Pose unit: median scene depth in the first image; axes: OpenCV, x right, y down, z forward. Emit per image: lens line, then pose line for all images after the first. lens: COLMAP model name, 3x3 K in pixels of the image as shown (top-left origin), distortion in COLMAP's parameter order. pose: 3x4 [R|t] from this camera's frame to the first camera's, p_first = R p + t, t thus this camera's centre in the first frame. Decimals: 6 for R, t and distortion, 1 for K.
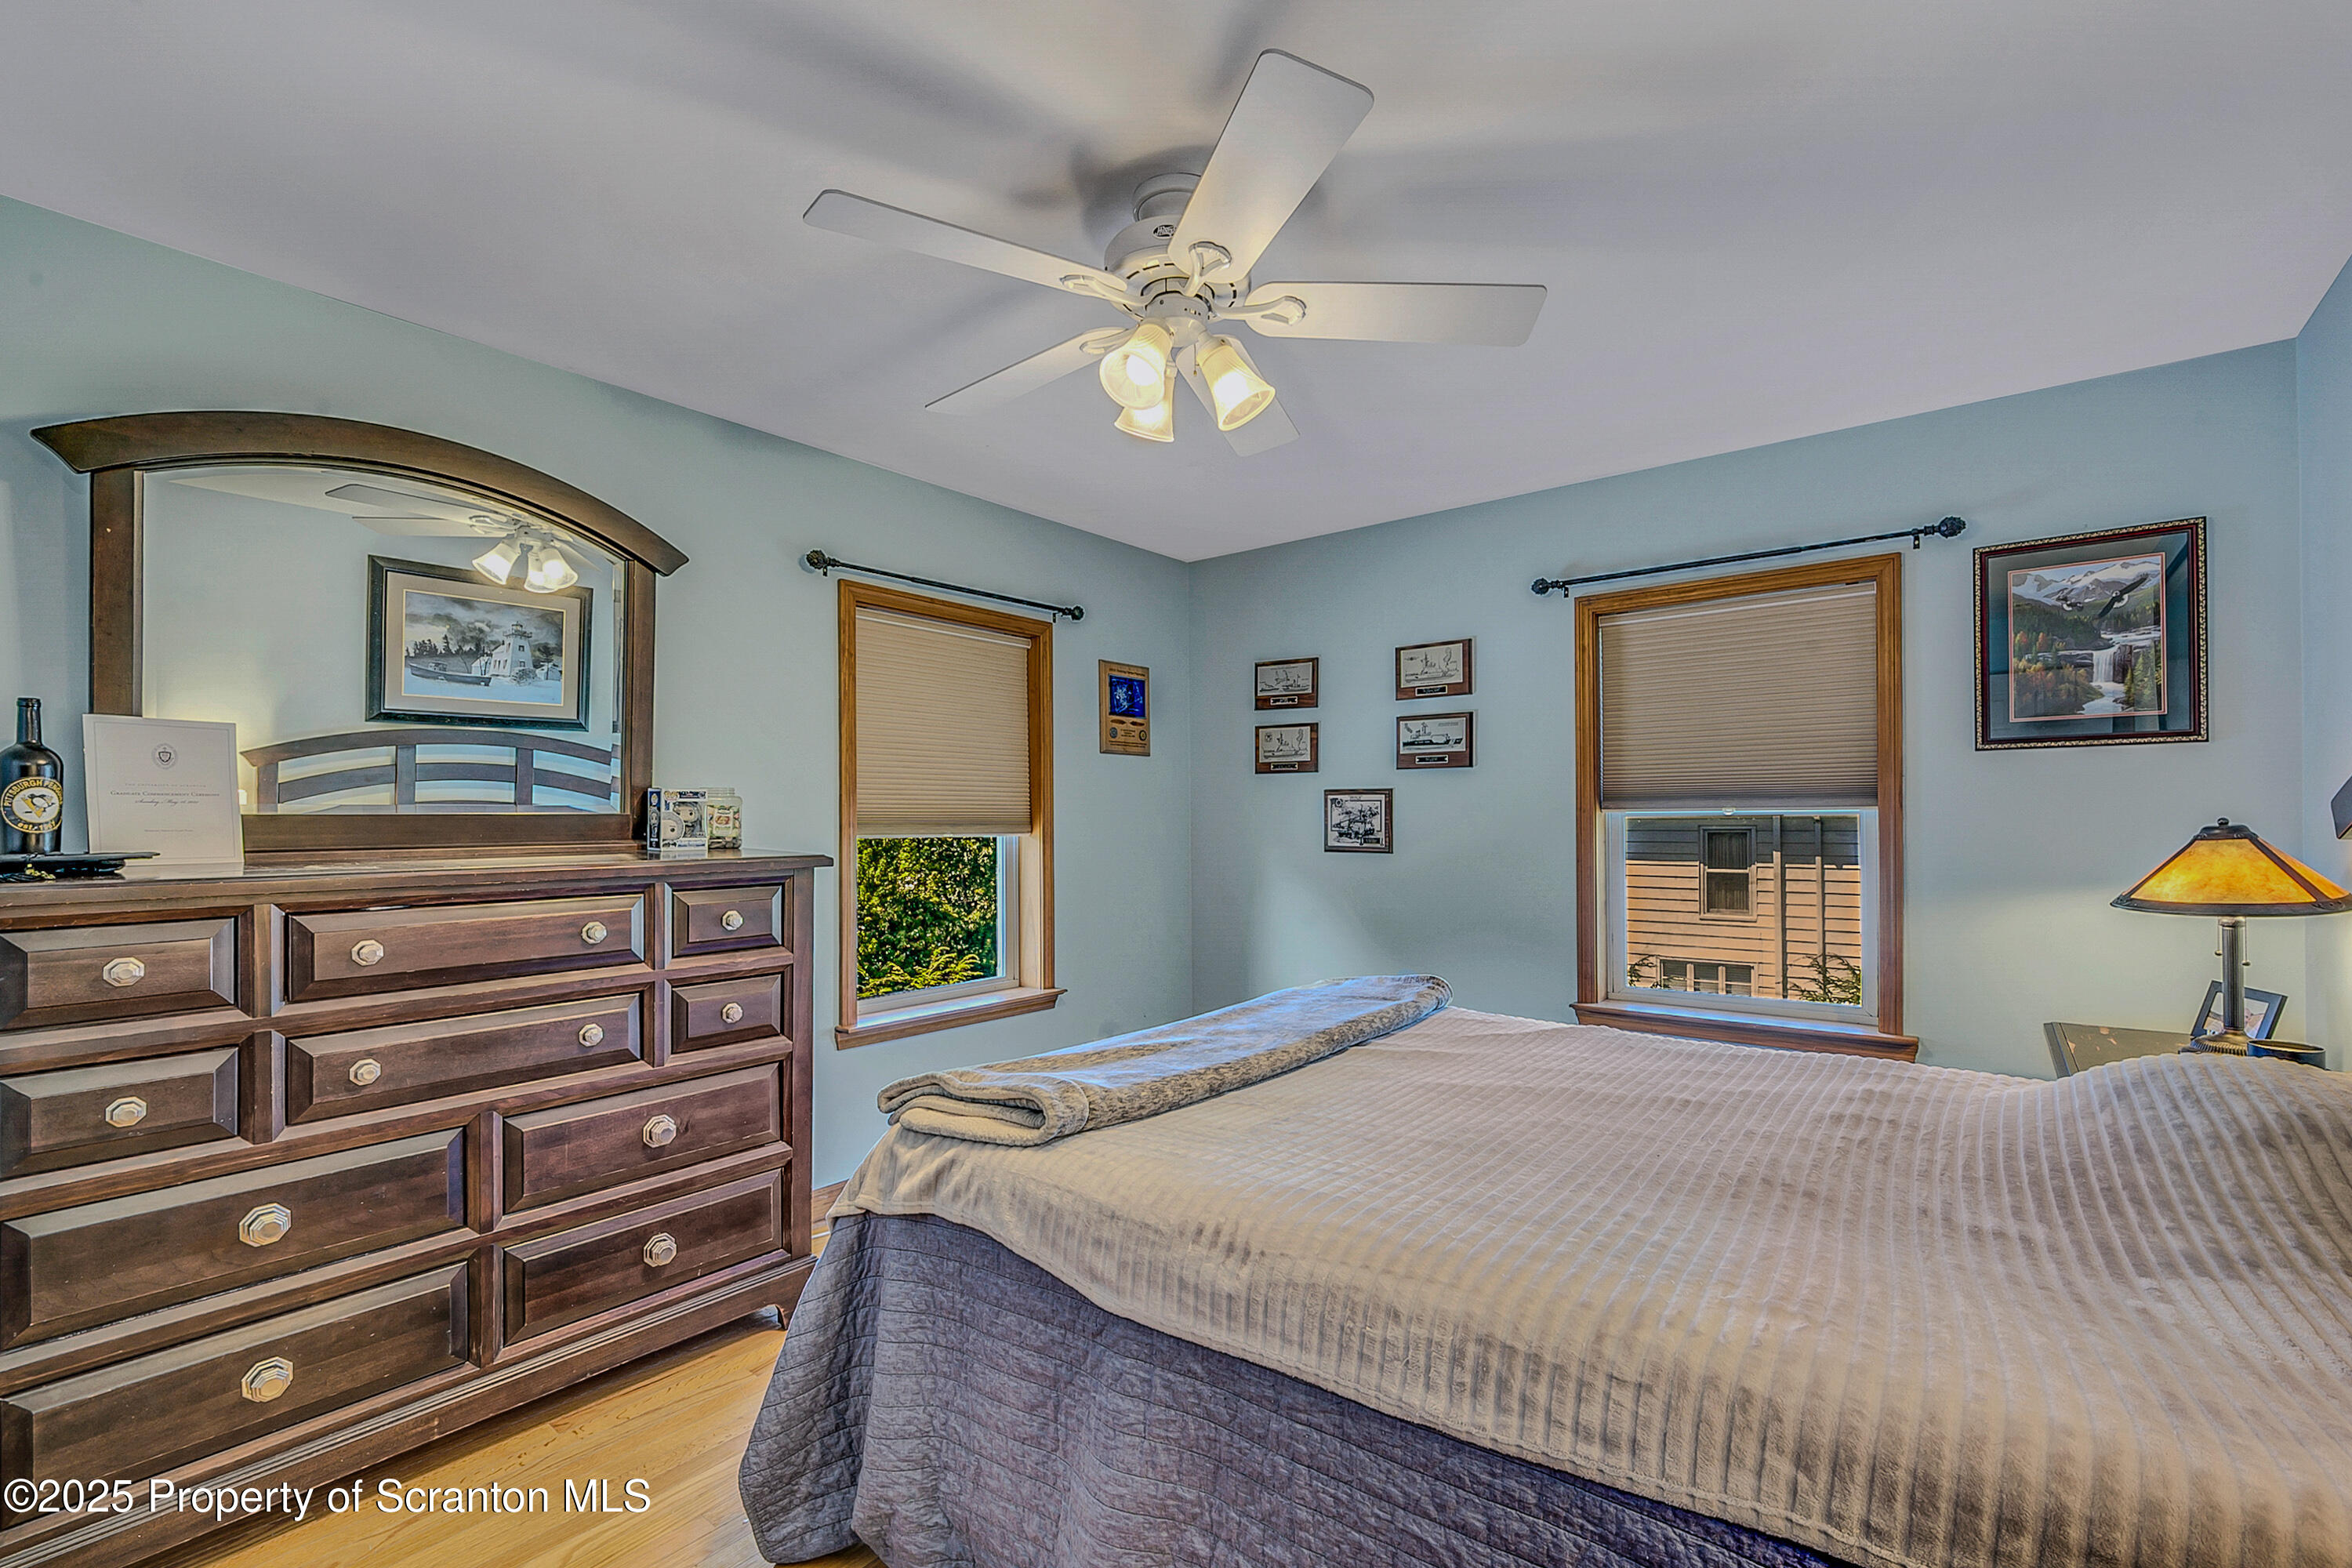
lens RADIAL K [[1055.5, 0, 1164.2], [0, 1055.5, 794.9], [0, 0, 1]] dist [0.005351, 0.000183]
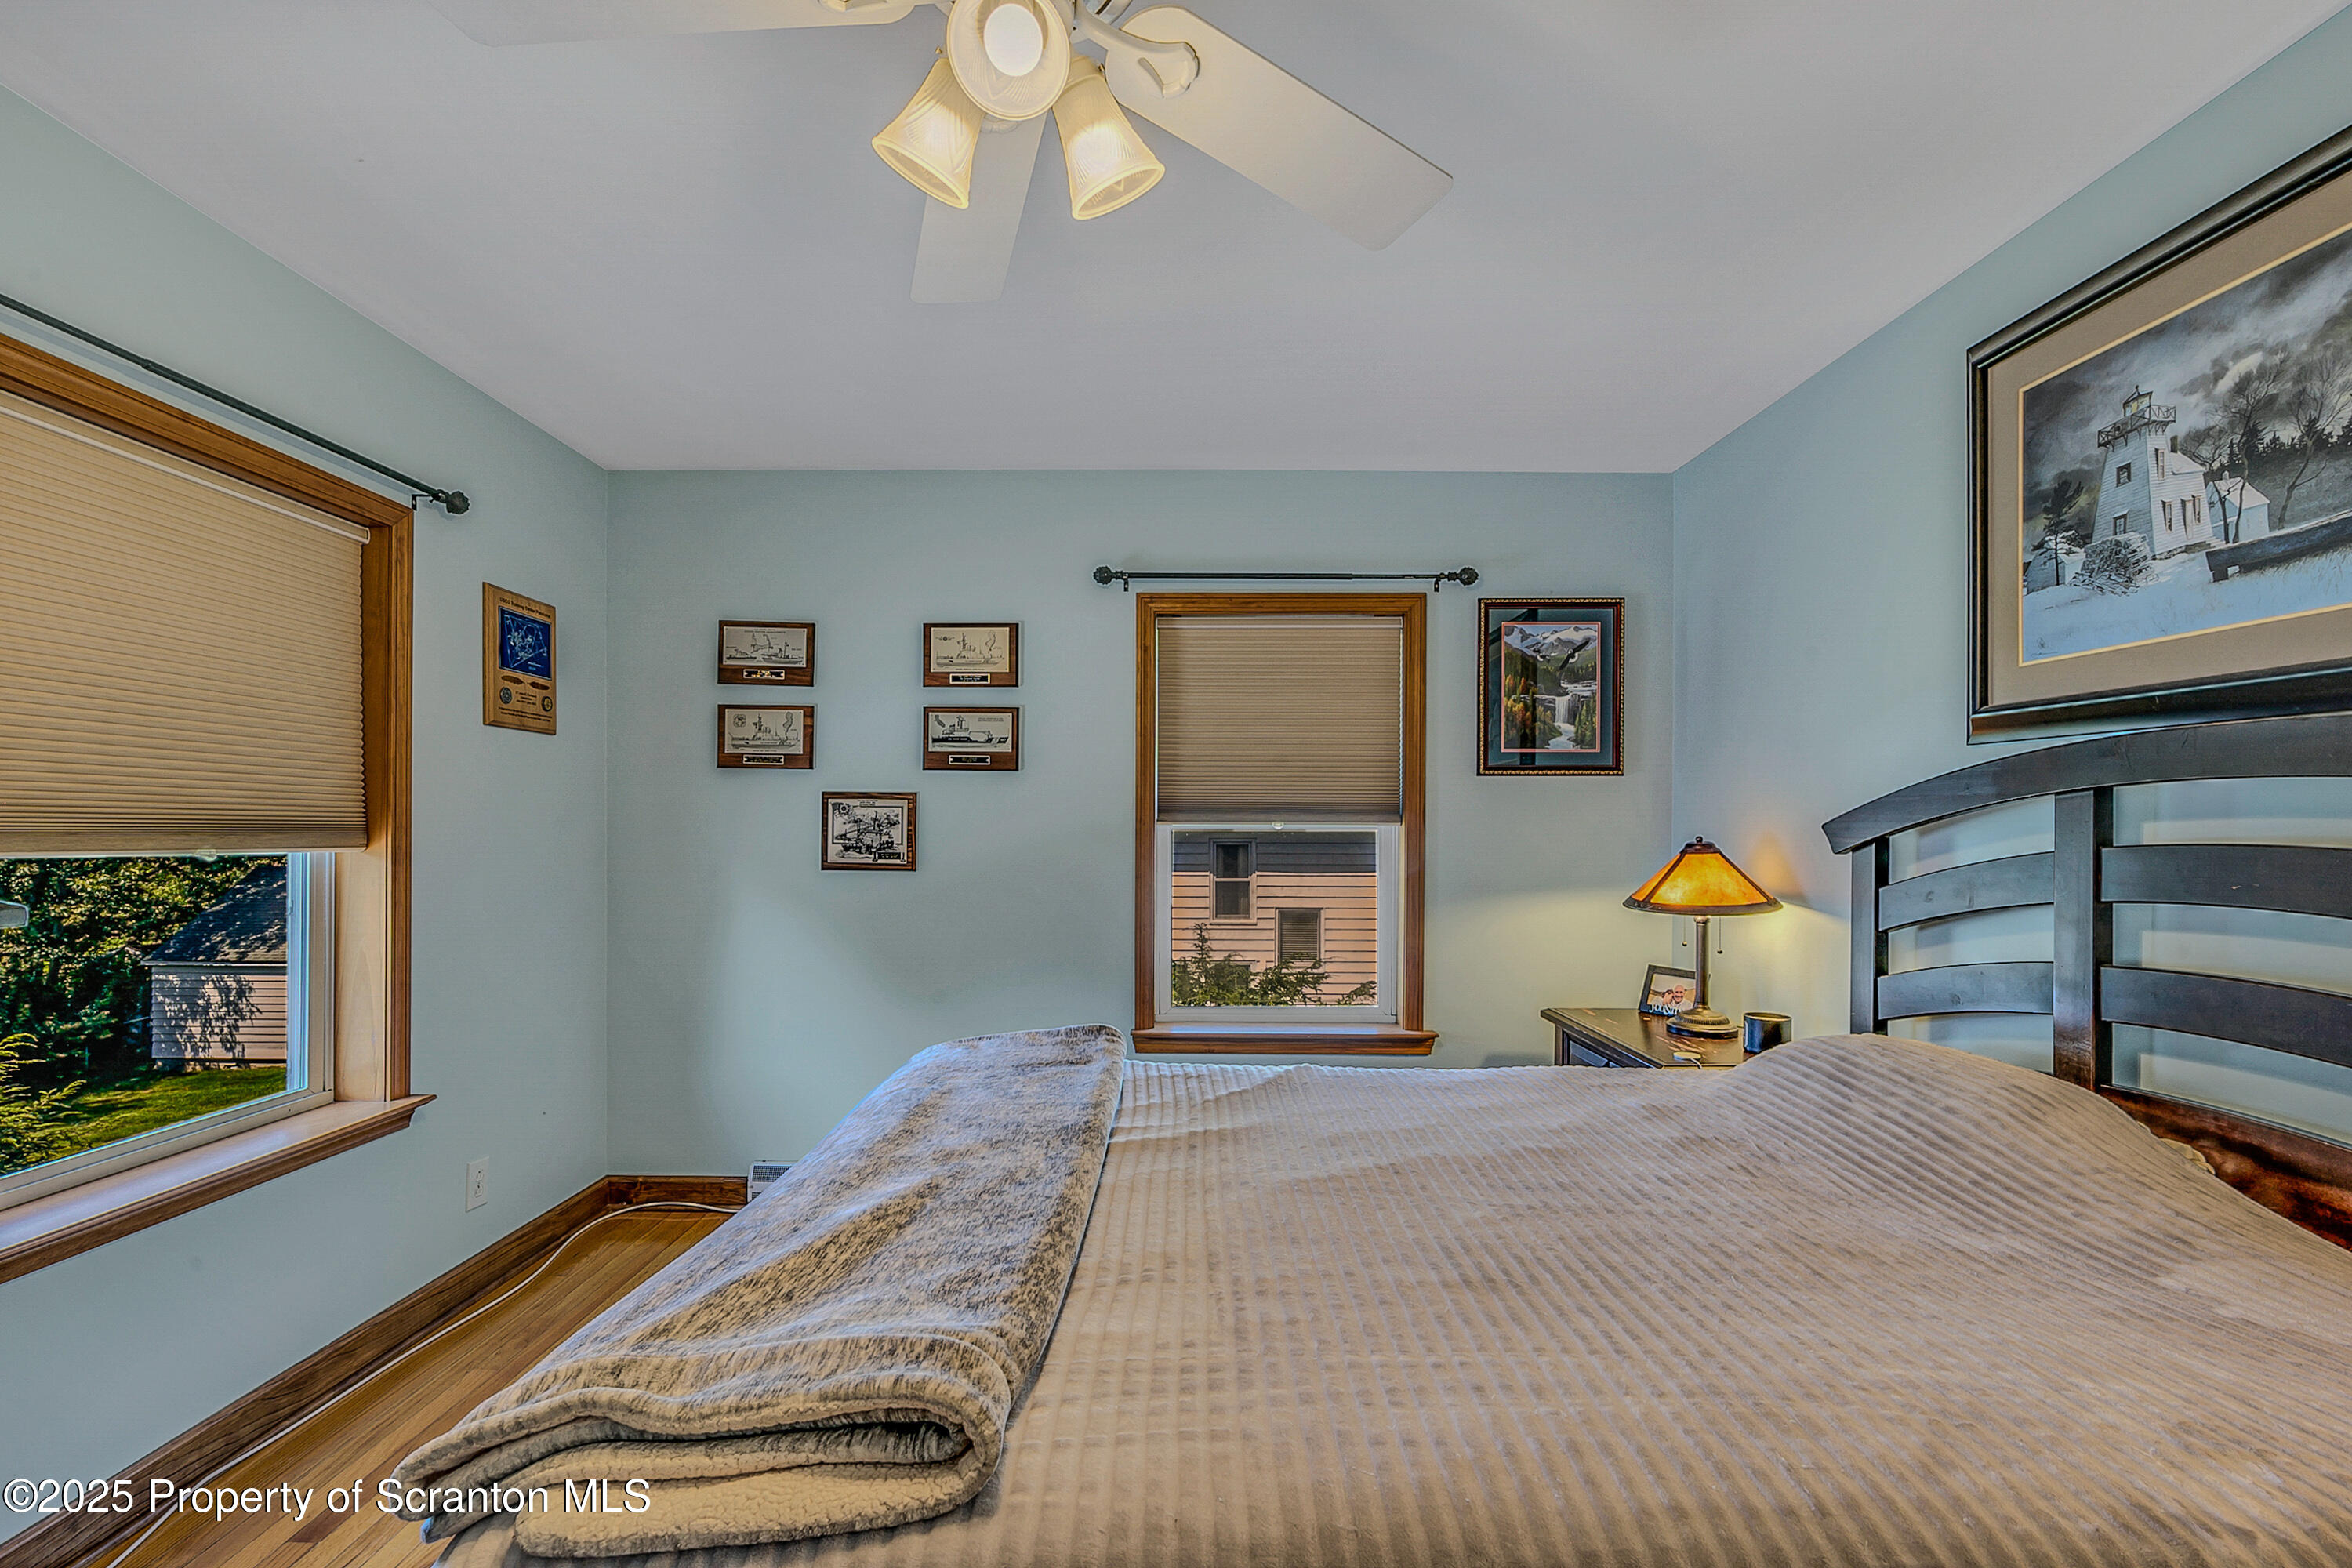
lens RADIAL K [[1055.5, 0, 1196.9], [0, 1055.5, 816.0], [0, 0, 1]] dist [0.005351, 0.000183]
pose [[0.777017, 0.017800, 0.629228, -0.139613], [-0.024158, 0.999707, 0.001552, 0.005777], [-0.629016, -0.016407, 0.777220, 0.227967]]
